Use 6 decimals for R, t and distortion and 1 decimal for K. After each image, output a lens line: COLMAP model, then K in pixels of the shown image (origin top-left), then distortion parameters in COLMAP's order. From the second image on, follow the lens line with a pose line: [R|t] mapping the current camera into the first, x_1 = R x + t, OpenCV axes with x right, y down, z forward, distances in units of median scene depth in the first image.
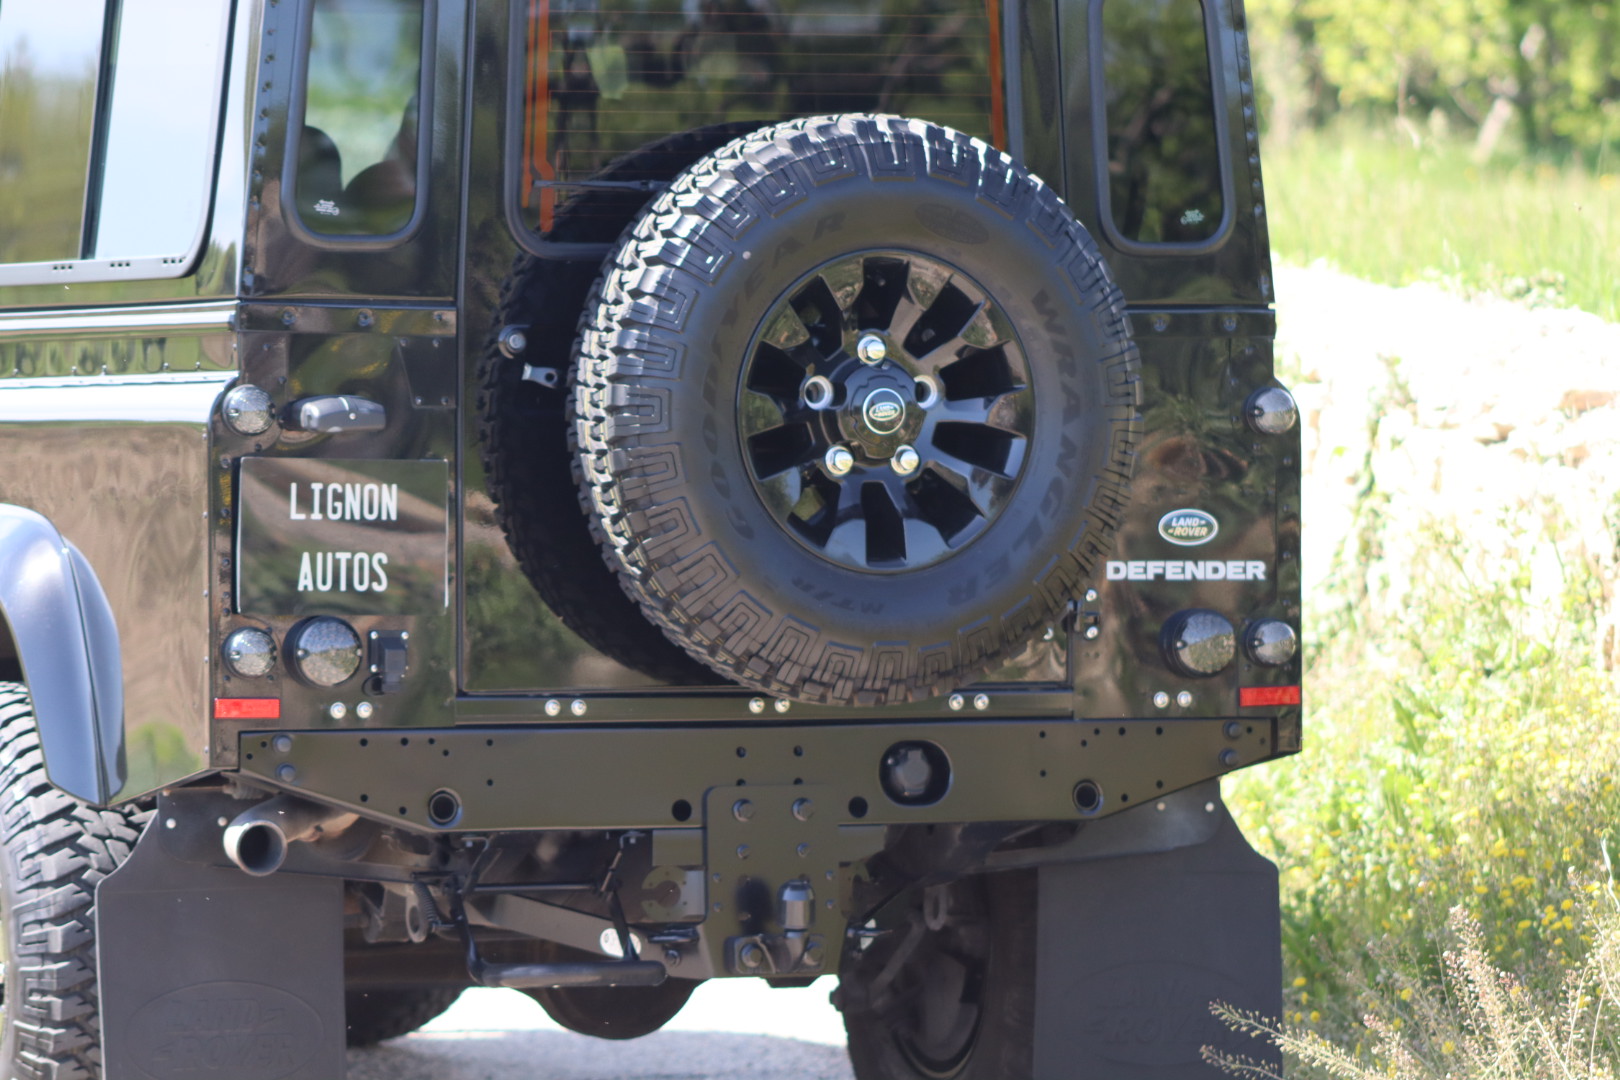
lens RADIAL K [[9899.9, 0, 810.0], [0, 9899.9, 540.0], [0, 0, 1]] dist [0.524465, 15.232813]
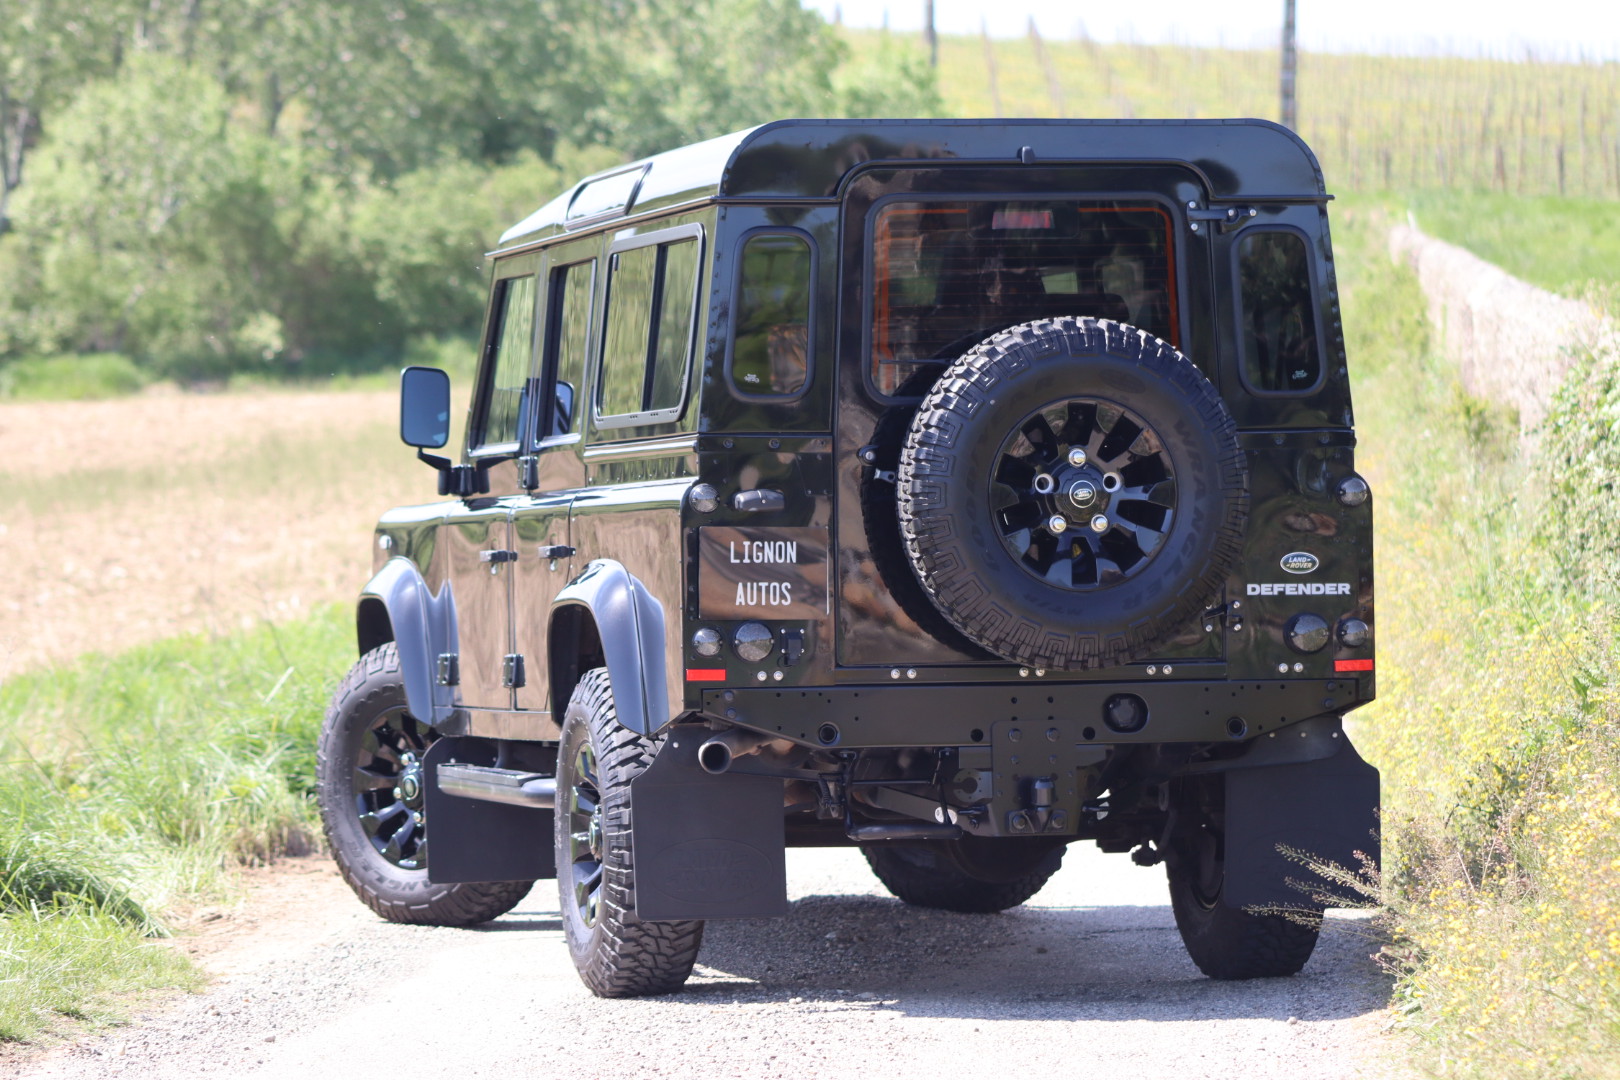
lens RADIAL K [[8686.5, 0, 810.0], [0, 8686.5, 540.0], [0, 0, 1]] dist [0.469679, 9.746775]
pose [[0.982487, -0.012871, -0.185884, 0.232922], [0.010323, 0.999839, -0.014672, 0.015671], [0.186043, 0.012496, 0.982462, -0.445684]]
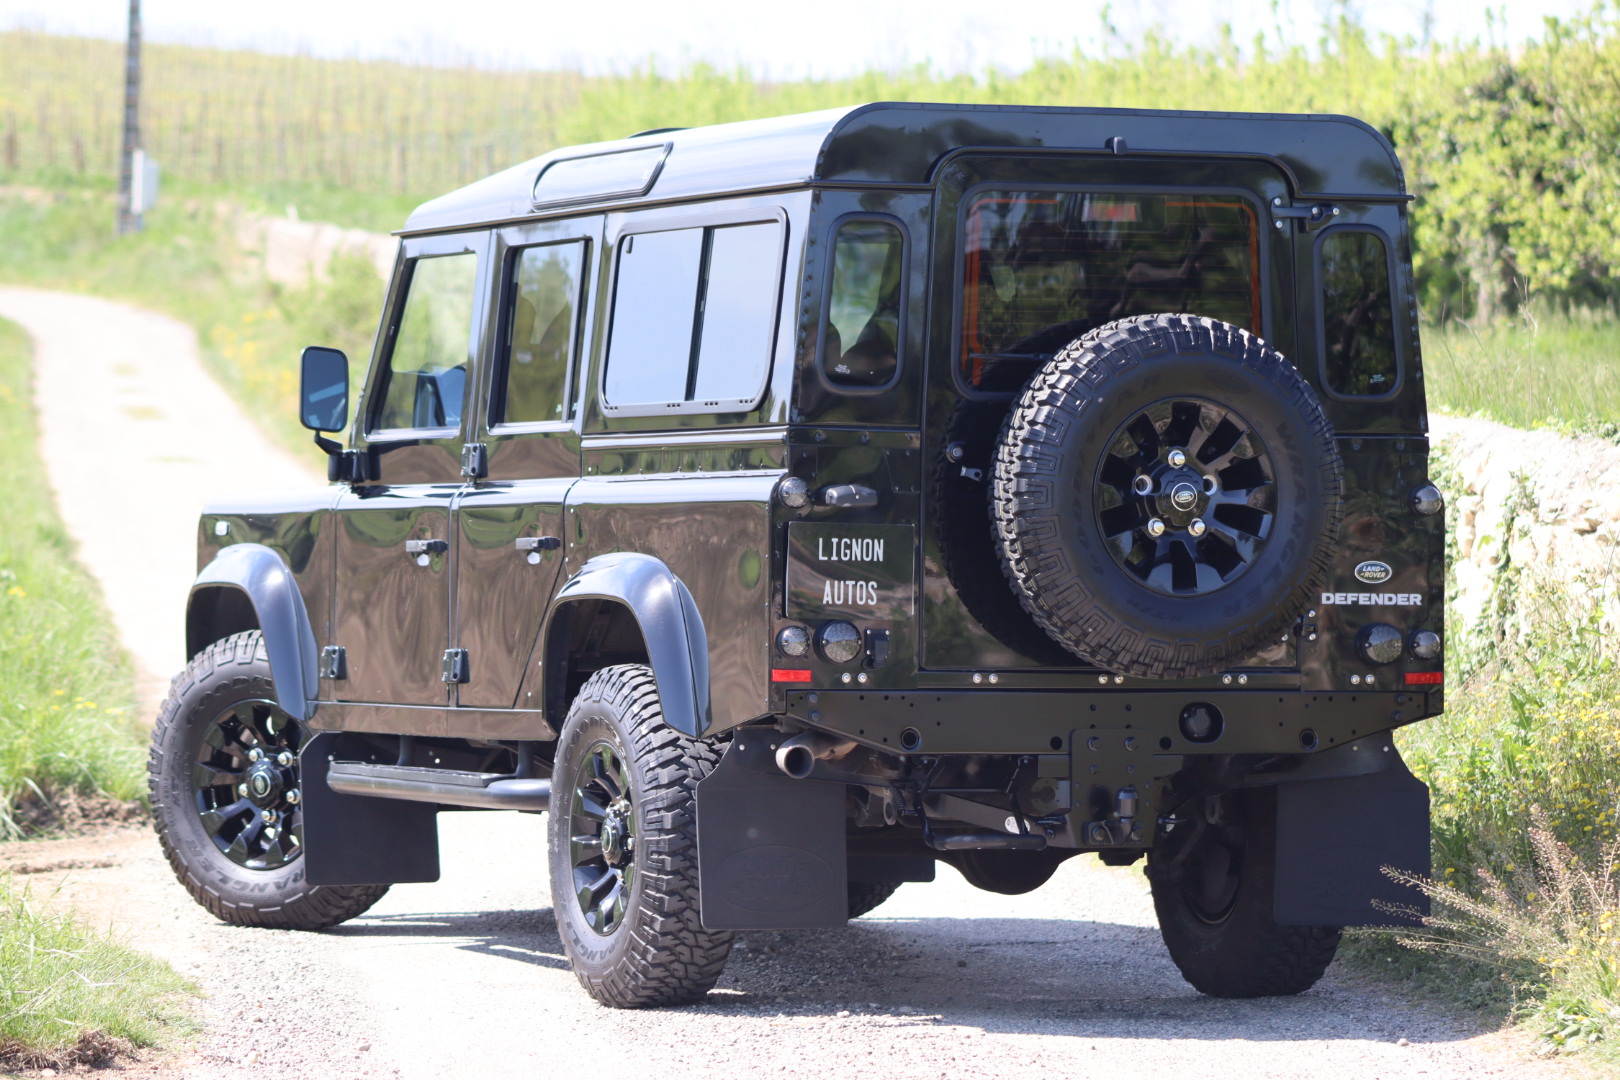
lens RADIAL K [[8795.8, 0, 810.0], [0, 8795.8, 540.0], [0, 0, 1]] dist [0.680013, -7.616751]
pose [[0.999492, 0.008660, -0.030670, -0.009387], [-0.009099, 0.999857, -0.014230, 0.015026], [0.030542, 0.014502, 0.999428, -0.439364]]
